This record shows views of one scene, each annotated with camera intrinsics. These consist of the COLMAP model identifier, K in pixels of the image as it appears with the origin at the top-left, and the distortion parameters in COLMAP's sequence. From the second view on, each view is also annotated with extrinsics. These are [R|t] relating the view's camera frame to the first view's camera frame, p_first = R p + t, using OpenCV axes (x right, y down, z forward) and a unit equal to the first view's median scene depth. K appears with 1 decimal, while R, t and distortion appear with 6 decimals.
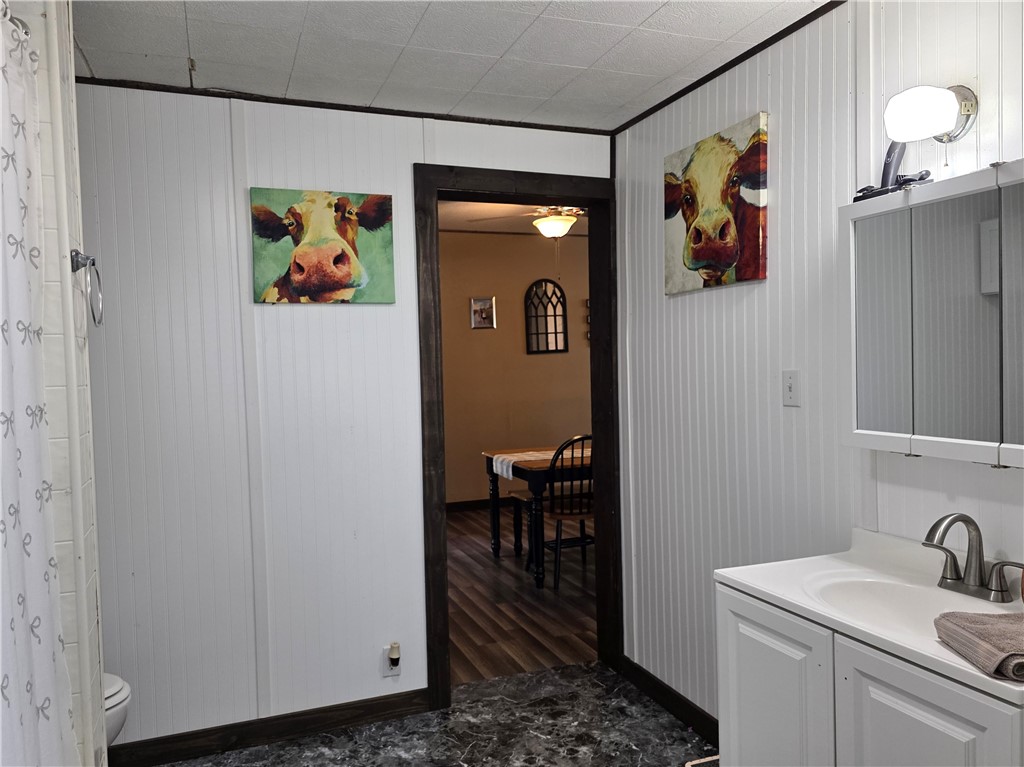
lens RADIAL K [[736.8, 0, 503.3], [0, 736.8, 384.8], [0, 0, 1]] dist [0.057854, -0.048960]
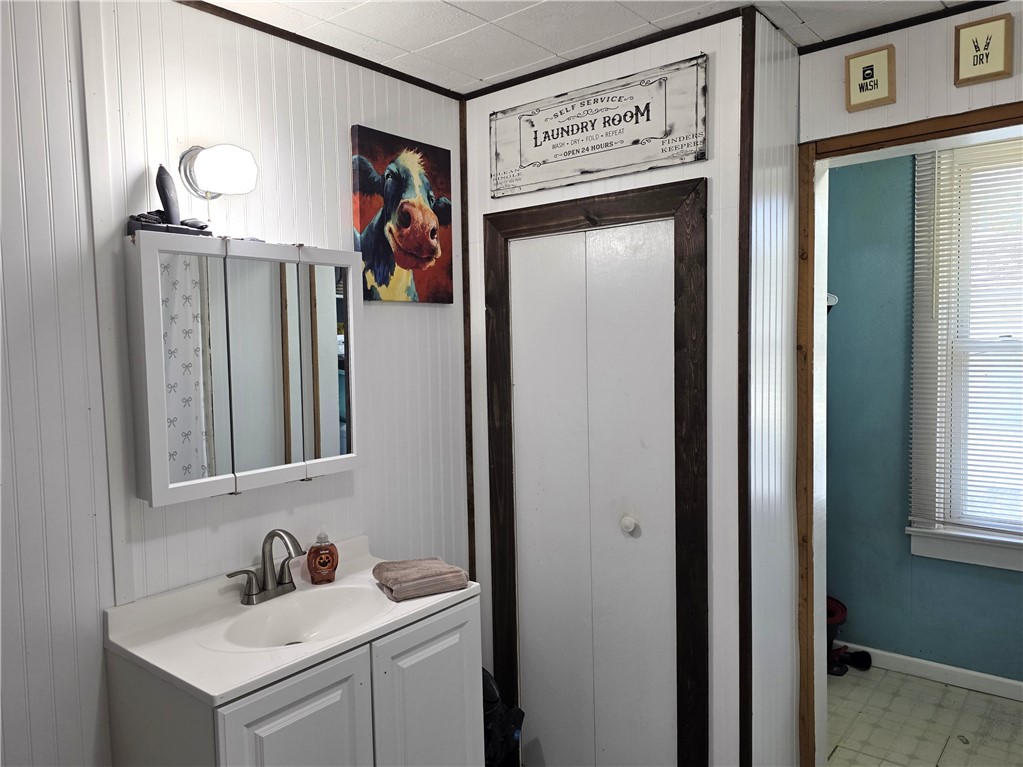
lens RADIAL K [[736.0, 0, 502.8], [0, 736.0, 384.8], [0, 0, 1]] dist [0.057854, -0.048960]
pose [[-0.492213, -0.015925, 0.870329, -0.546493], [0.056776, 0.997116, 0.050355, -0.089473], [-0.868621, 0.074199, -0.489889, 1.180653]]
